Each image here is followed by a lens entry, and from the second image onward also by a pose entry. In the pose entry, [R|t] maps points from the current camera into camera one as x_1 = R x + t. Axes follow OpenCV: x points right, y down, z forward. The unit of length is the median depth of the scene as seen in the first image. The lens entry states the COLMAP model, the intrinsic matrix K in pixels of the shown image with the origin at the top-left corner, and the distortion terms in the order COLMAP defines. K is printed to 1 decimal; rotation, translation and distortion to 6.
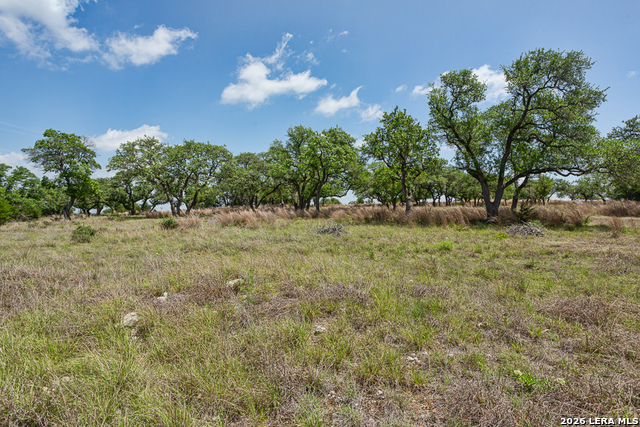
lens RADIAL K [[350.5, 0, 320.0], [0, 350.5, 211.7], [0, 0, 1]] dist [0.000373, 0.000057]
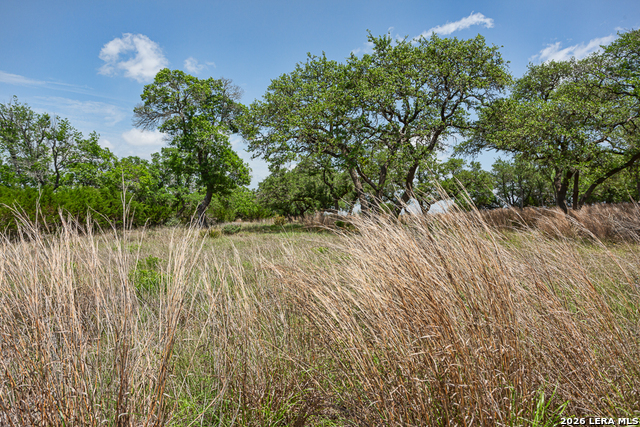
lens RADIAL K [[461.4, 0, 320.0], [0, 461.4, 212.8], [0, 0, 1]] dist [0.005353, 0.001953]
pose [[0.783616, 0.004063, -0.621232, -0.084726], [-0.008282, 0.999958, -0.003907, -0.004157], [0.621190, 0.008206, 0.783617, 0.424962]]
